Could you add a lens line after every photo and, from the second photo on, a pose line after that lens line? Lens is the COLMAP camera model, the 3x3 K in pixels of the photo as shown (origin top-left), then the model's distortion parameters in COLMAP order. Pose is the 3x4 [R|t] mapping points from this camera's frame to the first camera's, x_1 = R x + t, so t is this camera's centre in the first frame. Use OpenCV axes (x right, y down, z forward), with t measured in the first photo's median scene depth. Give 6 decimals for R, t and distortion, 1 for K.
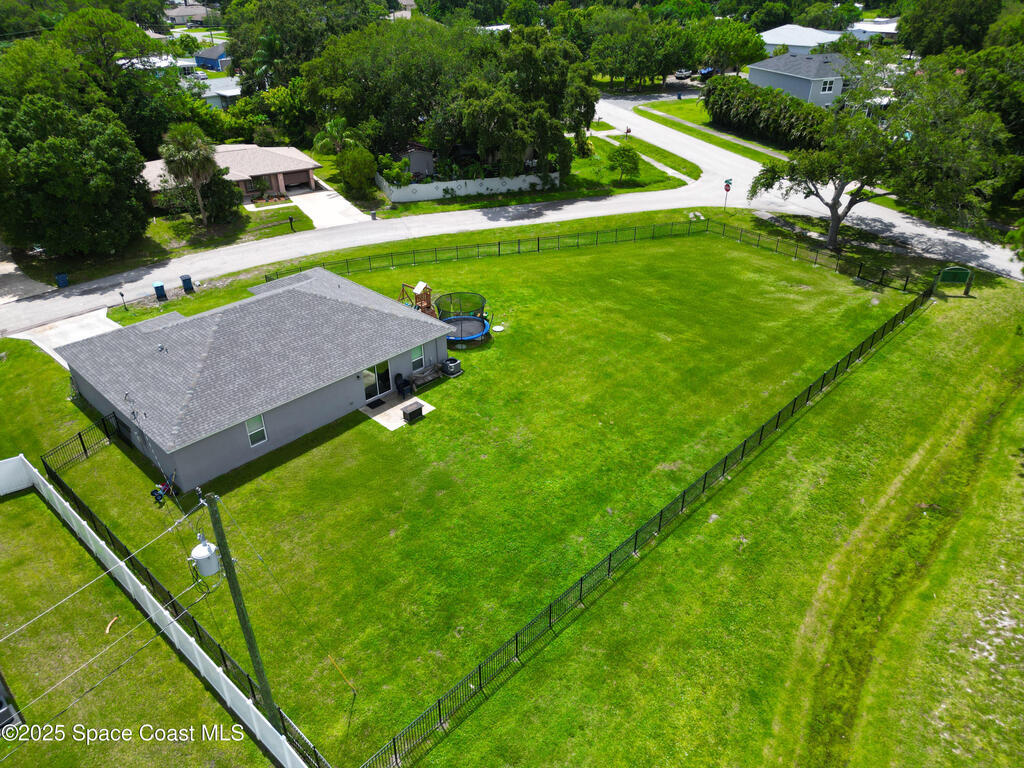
lens RADIAL K [[724.7, 0, 506.9], [0, 724.7, 380.6], [0, 0, 1]] dist [0.059056, -0.052854]
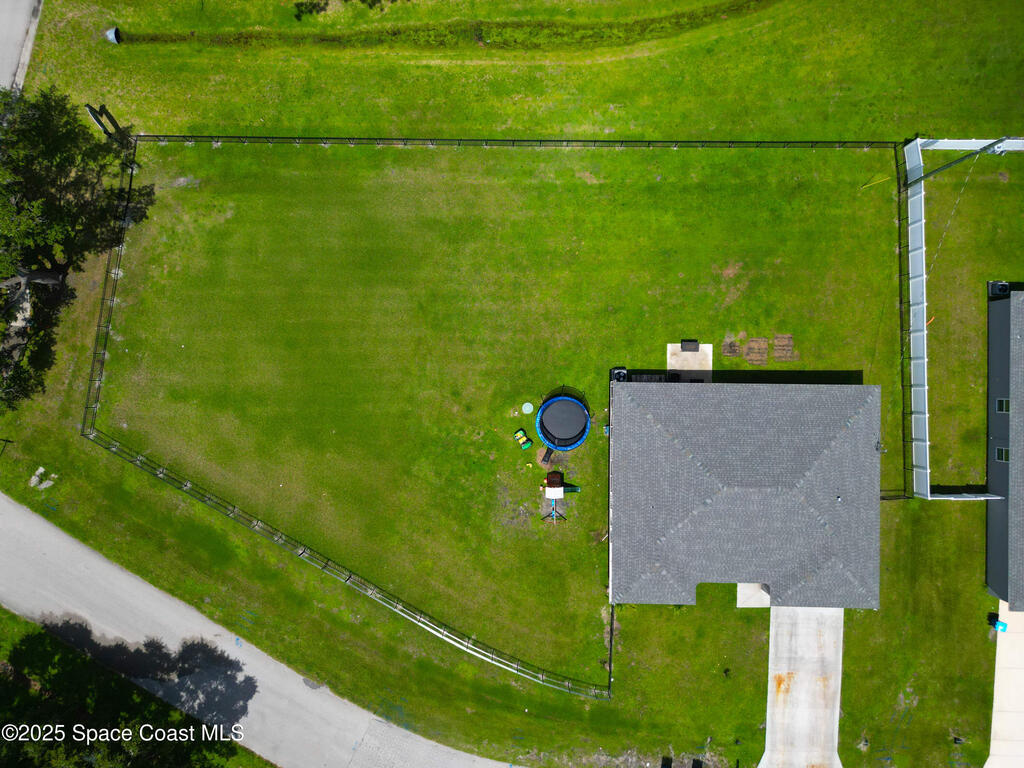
lens RADIAL K [[724.7, 0, 506.9], [0, 724.7, 380.6], [0, 0, 1]] dist [0.059056, -0.052854]
pose [[-0.686640, -0.726741, 0.019308, 0.014353], [0.375887, -0.332163, 0.865088, -0.820936], [-0.622282, 0.601262, 0.501248, 0.412993]]
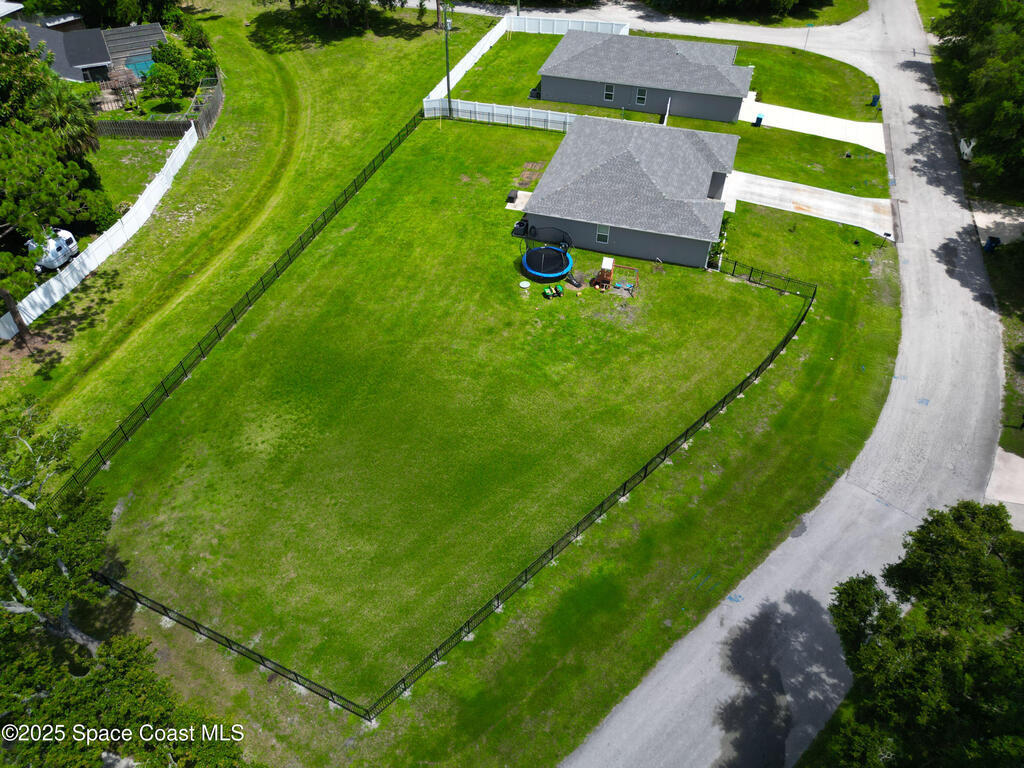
lens RADIAL K [[724.7, 0, 506.9], [0, 724.7, 380.6], [0, 0, 1]] dist [0.059056, -0.052854]
pose [[-0.895271, 0.316851, -0.313202, 0.335692], [-0.213053, 0.312926, 0.925573, -0.867691], [0.391278, 0.895367, -0.212648, 1.153045]]
